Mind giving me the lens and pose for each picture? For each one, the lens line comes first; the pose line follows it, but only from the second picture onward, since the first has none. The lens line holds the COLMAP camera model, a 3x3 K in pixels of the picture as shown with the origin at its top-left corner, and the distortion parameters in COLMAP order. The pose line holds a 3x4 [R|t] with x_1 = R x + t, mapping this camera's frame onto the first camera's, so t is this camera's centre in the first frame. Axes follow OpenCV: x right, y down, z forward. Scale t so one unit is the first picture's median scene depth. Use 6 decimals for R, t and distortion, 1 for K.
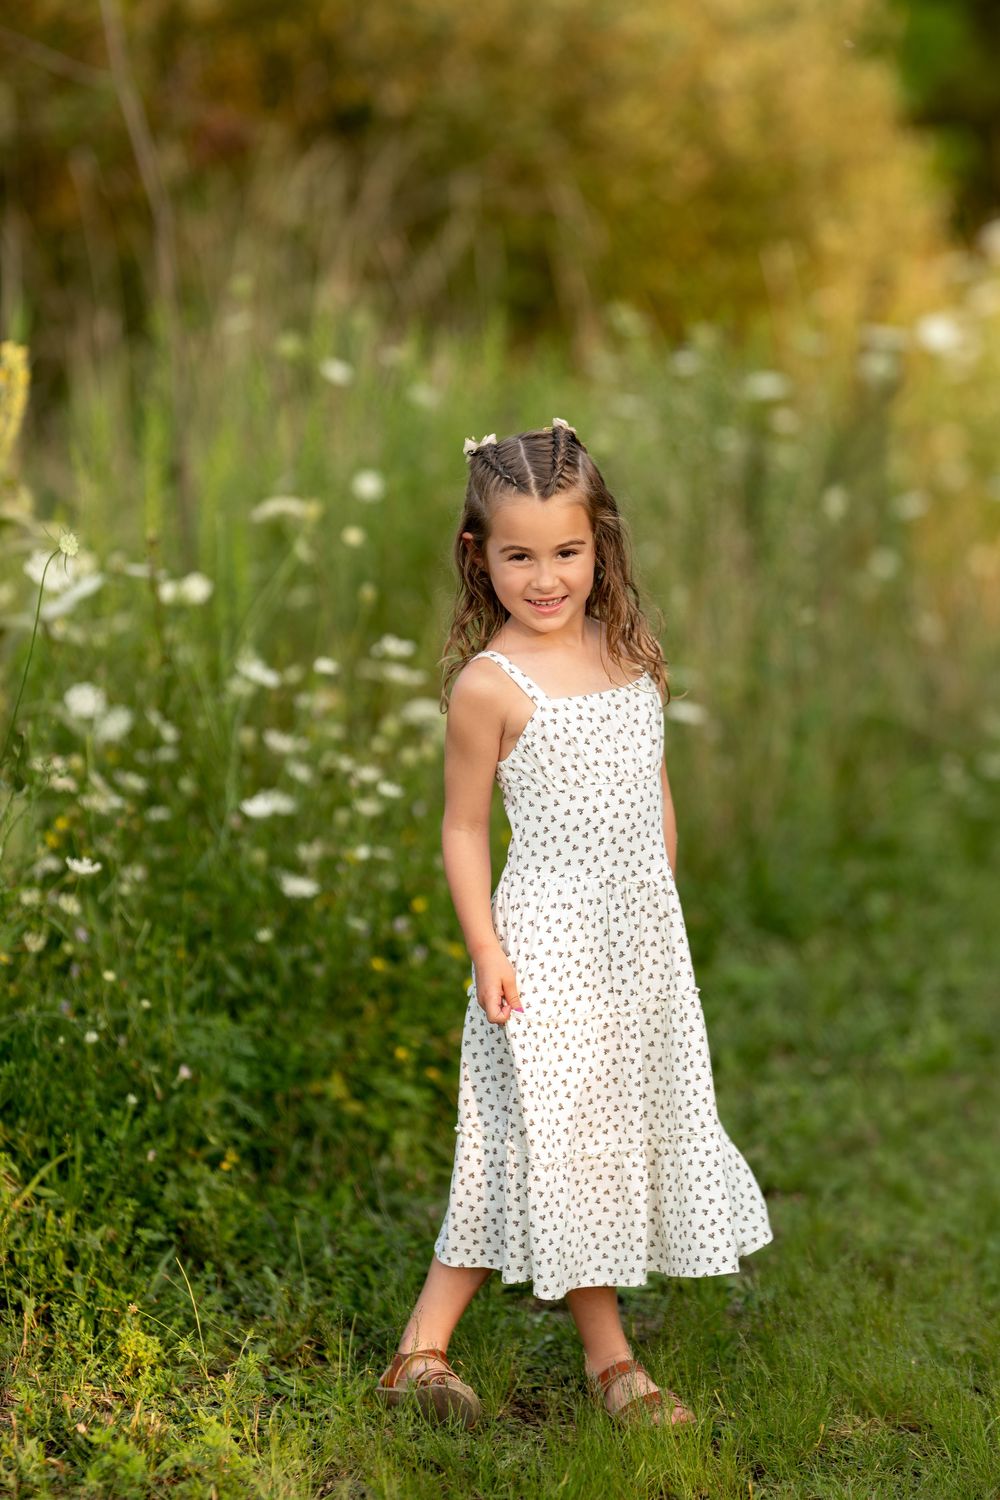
lens RADIAL K [[8438.5, 0, 501.5], [0, 8438.5, 750.5], [0, 0, 1]] dist [0.182819, 0.000000]
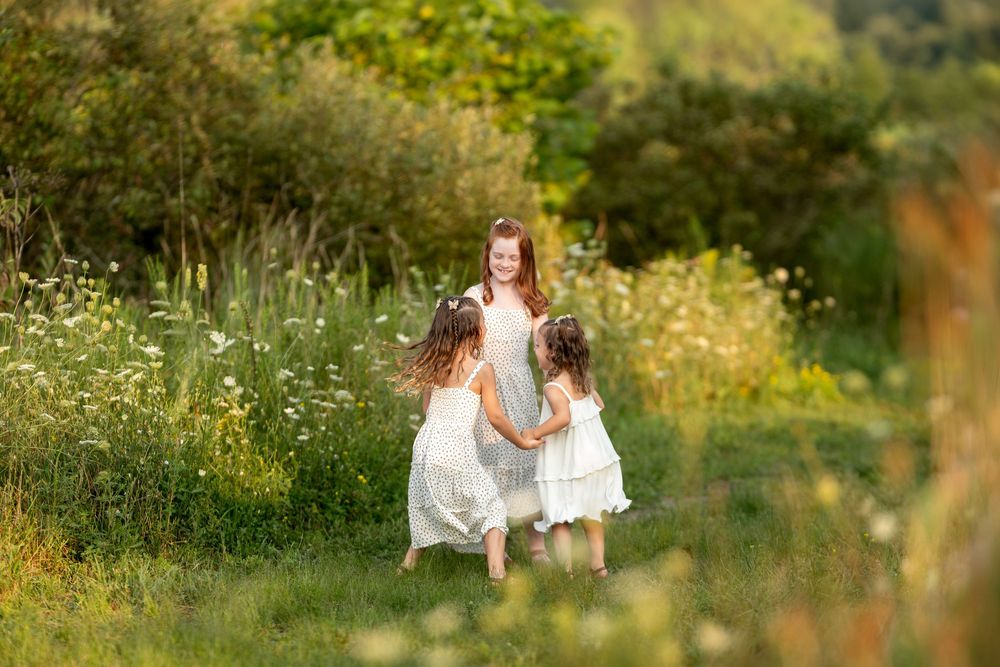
lens RADIAL K [[5625.7, 0, 509.5], [0, 5625.7, 258.2], [0, 0, 1]] dist [0.182819, 0.000000]
pose [[0.999642, -0.006180, 0.026042, -0.002005], [0.008053, 0.997340, -0.072450, 0.093861], [-0.025525, 0.072634, 0.997032, -0.966521]]
